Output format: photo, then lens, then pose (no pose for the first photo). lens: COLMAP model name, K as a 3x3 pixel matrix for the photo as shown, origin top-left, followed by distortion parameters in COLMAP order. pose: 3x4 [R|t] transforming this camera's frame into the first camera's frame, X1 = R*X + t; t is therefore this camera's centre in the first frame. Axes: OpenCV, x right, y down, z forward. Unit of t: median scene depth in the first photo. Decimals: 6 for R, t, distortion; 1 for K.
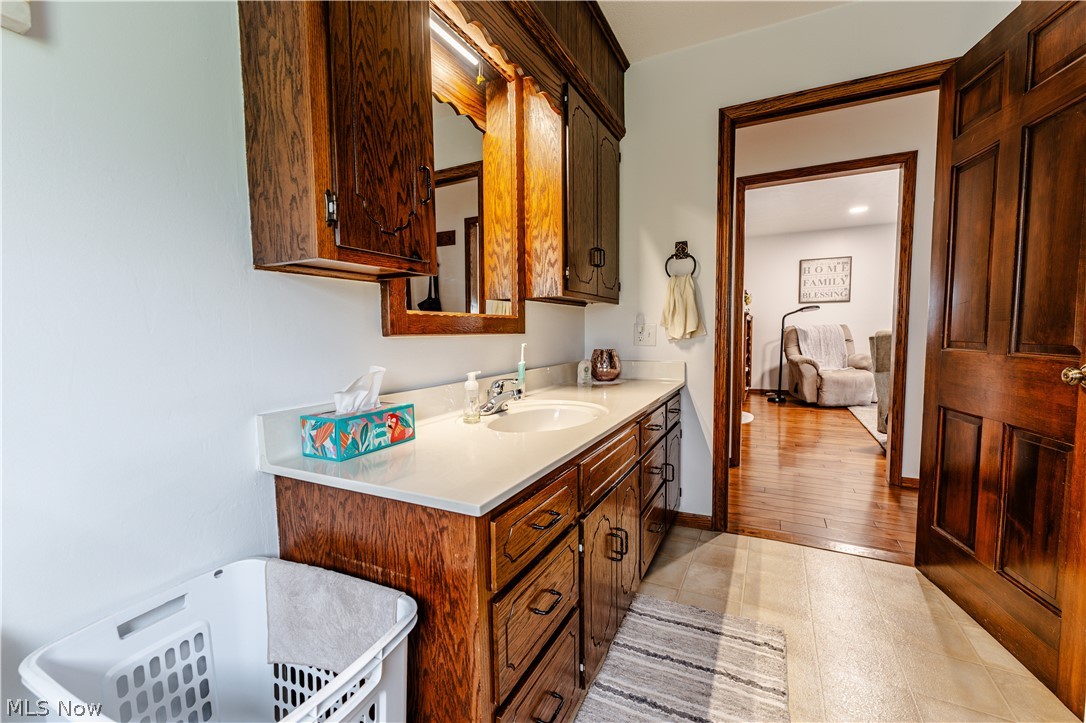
lens RADIAL K [[437.4, 0, 546.6], [0, 437.4, 360.0], [0, 0, 1]] dist [-0.000440, -0.000111]
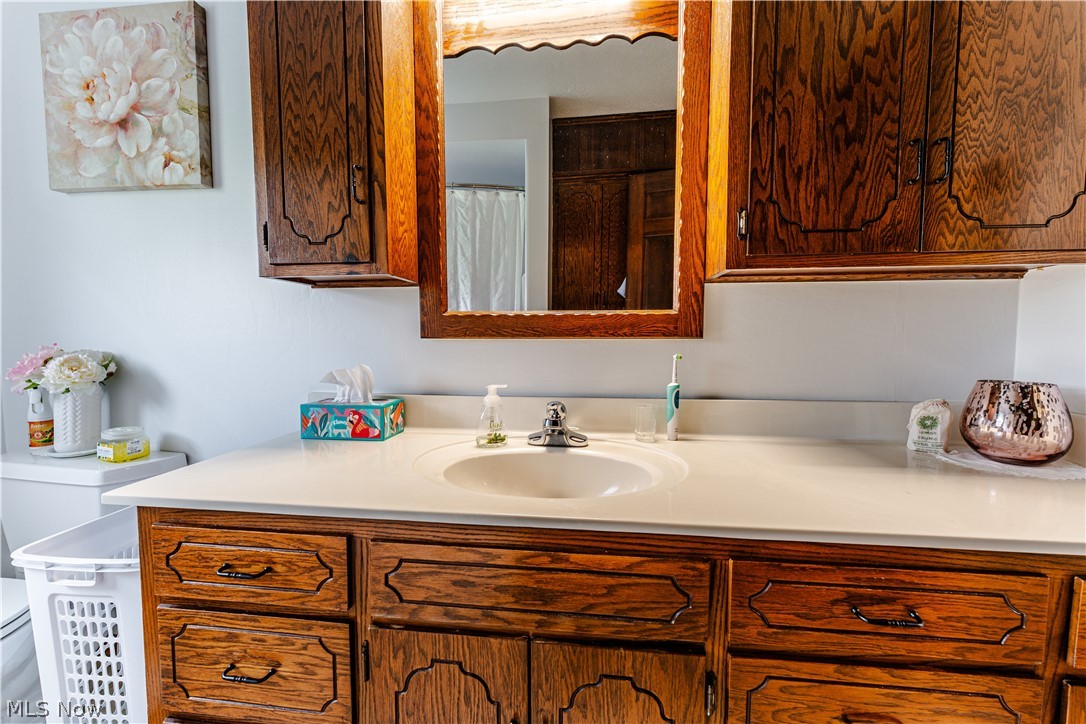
lens RADIAL K [[437.4, 0, 544.8], [0, 437.4, 367.5], [0, 0, 1]] dist [-0.000440, -0.000111]
pose [[0.355203, 0.072671, -0.931960, 0.828322], [-0.066891, 0.996394, 0.052201, -0.071397], [0.932393, 0.043798, 0.358783, 1.081616]]
